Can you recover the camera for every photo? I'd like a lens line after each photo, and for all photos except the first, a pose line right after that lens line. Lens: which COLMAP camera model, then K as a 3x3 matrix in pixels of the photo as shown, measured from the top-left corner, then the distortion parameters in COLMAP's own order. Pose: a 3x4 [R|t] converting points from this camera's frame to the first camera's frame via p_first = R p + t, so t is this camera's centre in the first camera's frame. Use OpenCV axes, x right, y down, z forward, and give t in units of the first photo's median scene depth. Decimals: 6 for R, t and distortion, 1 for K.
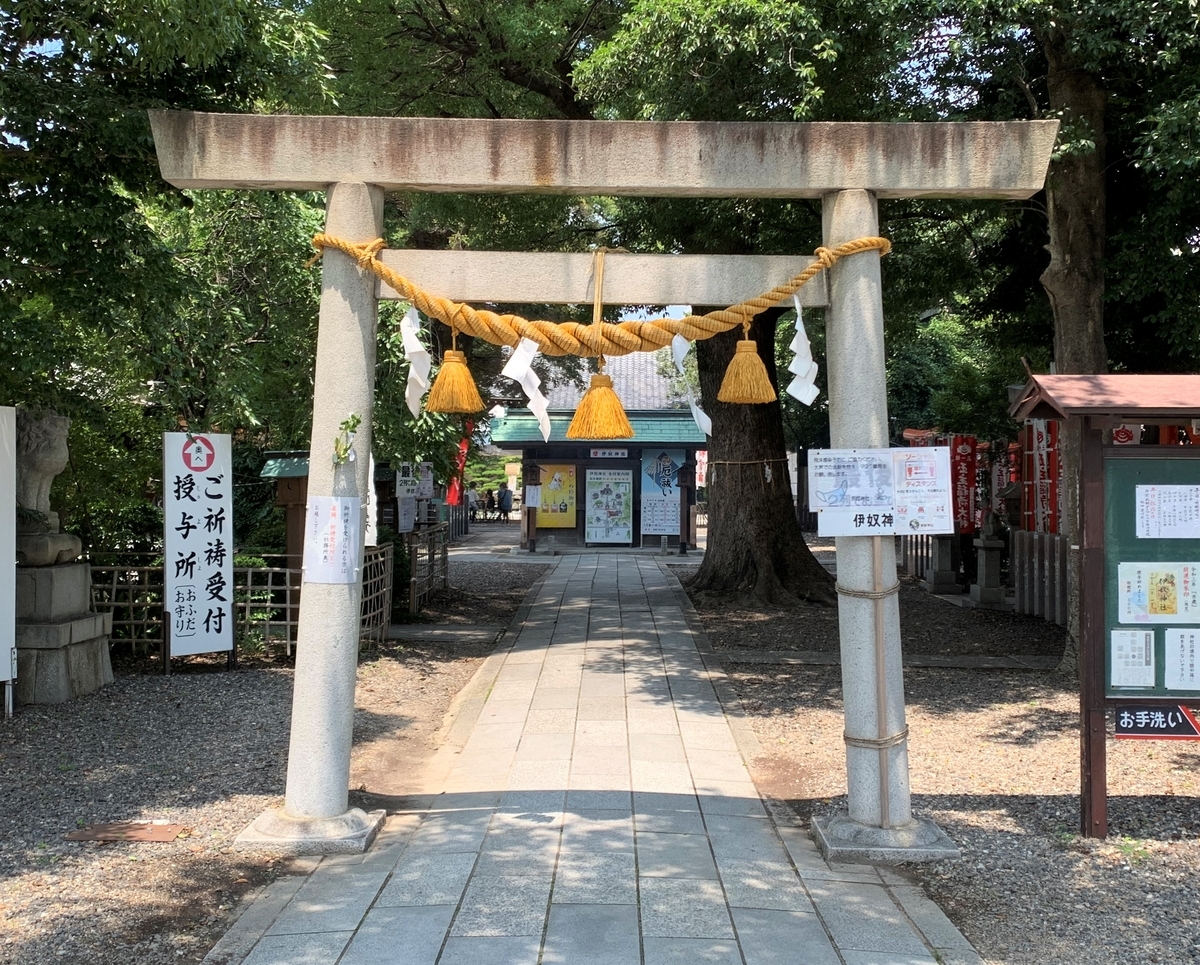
lens RADIAL K [[1251.9, 0, 600.2], [0, 1251.9, 481.9], [0, 0, 1]] dist [0.000461, 0.000000]
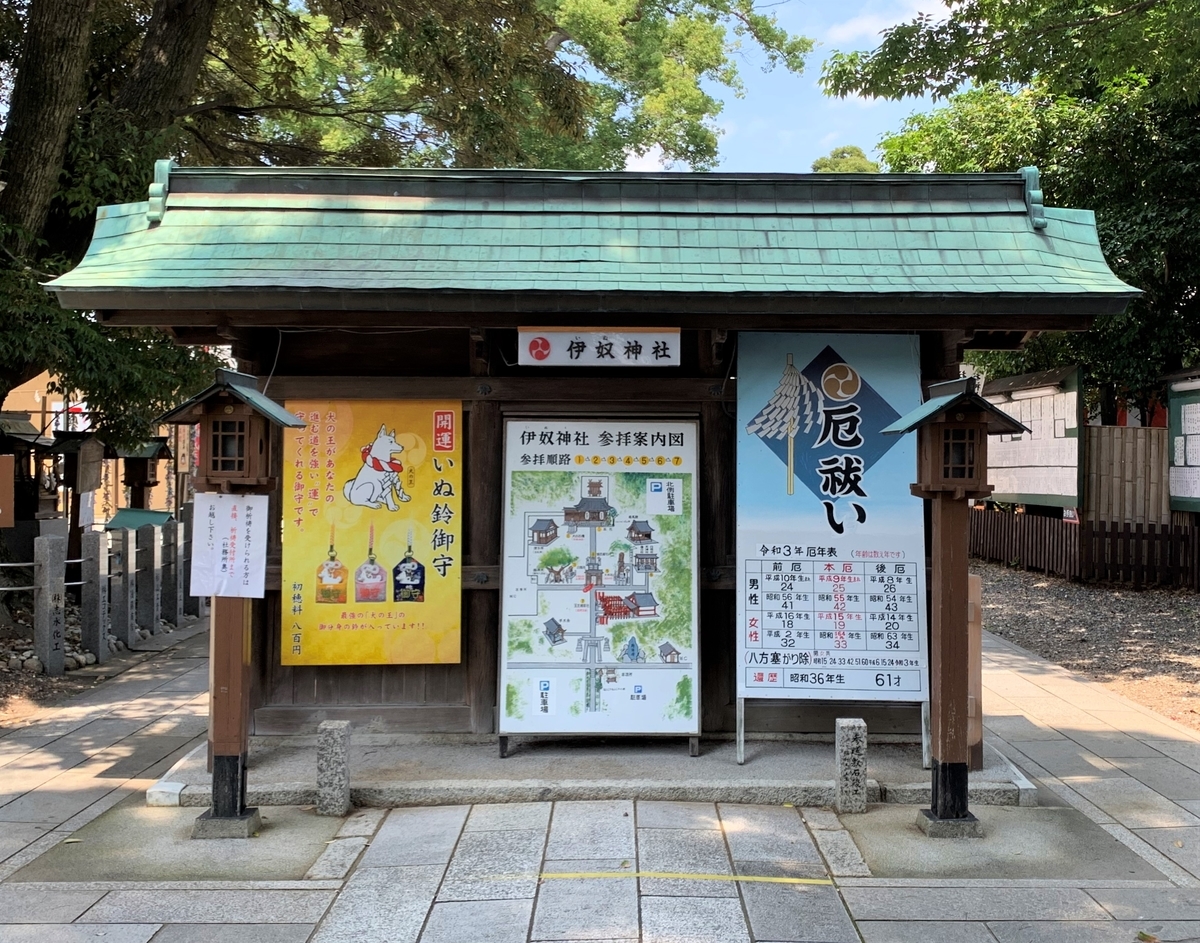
lens RADIAL K [[1240.6, 0, 601.7], [0, 1240.6, 473.5], [0, 0, 1]] dist [0.002391, 0.000000]
pose [[0.999987, -0.002473, -0.004418, 0.008325], [0.002487, 0.999992, 0.003092, -0.000509], [0.004410, -0.003103, 0.999985, 0.764783]]
